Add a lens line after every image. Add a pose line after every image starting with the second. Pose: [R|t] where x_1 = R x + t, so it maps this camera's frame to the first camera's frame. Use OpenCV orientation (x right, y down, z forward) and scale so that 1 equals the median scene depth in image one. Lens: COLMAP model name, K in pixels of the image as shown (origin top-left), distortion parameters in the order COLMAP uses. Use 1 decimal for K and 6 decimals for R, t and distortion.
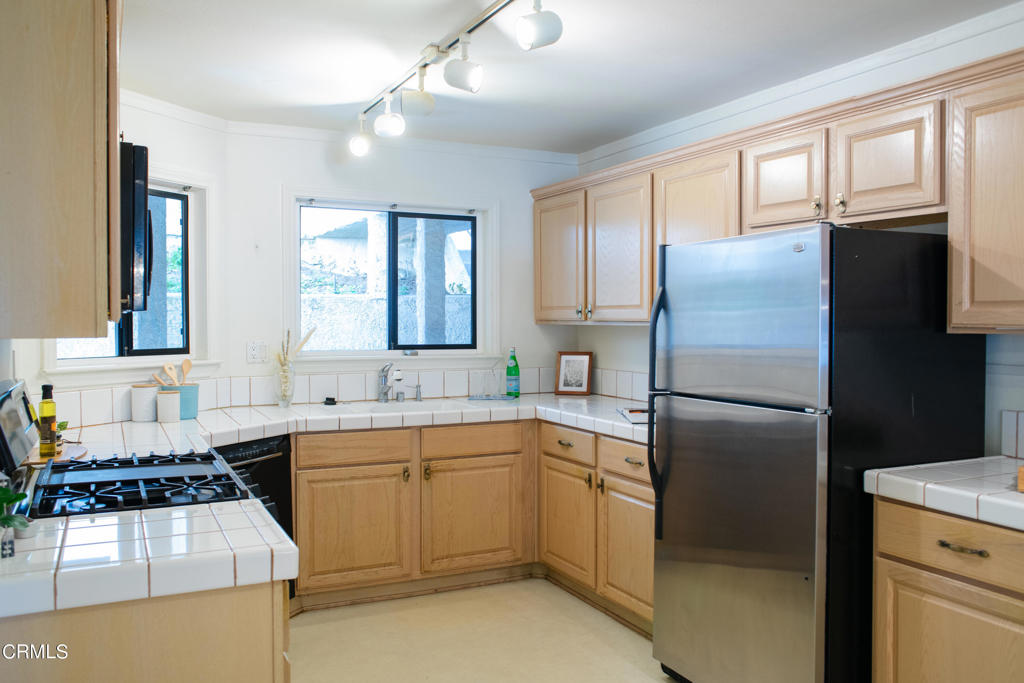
lens RADIAL K [[849.6, 0, 496.6], [0, 849.6, 329.8], [0, 0, 1]] dist [-0.035676, 0.035962]
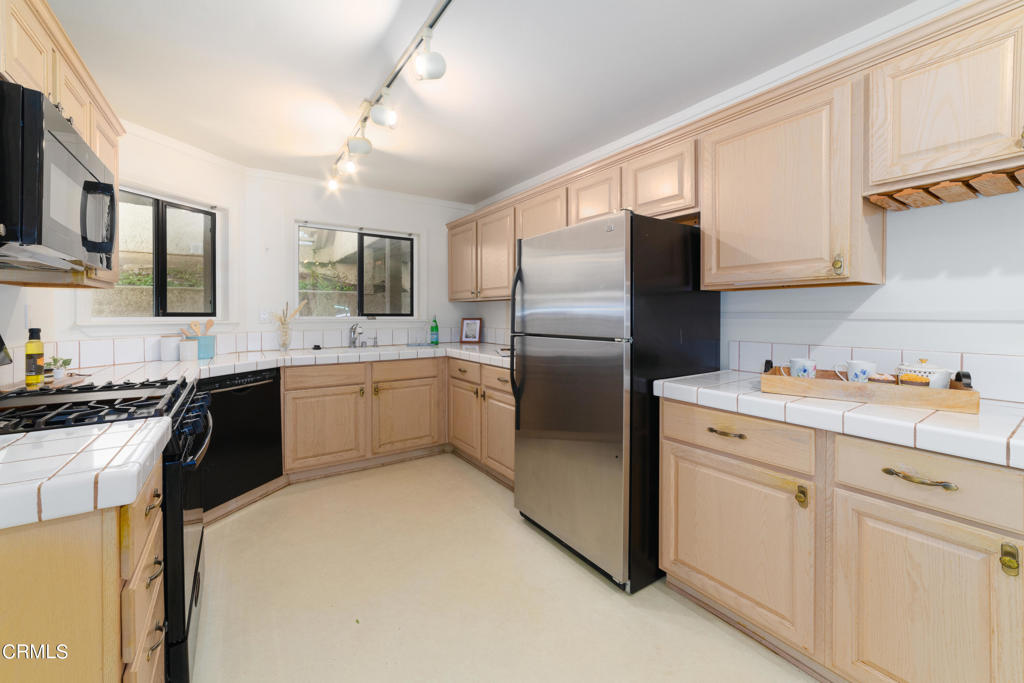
lens RADIAL K [[423.5, 0, 506.2], [0, 423.5, 310.0], [0, 0, 1]] dist [-0.009413, 0.000758]
pose [[0.988753, 0.000346, 0.149555, 0.045374], [0.002461, 0.999824, -0.018581, 0.035768], [-0.149535, 0.018740, 0.988579, 0.194101]]
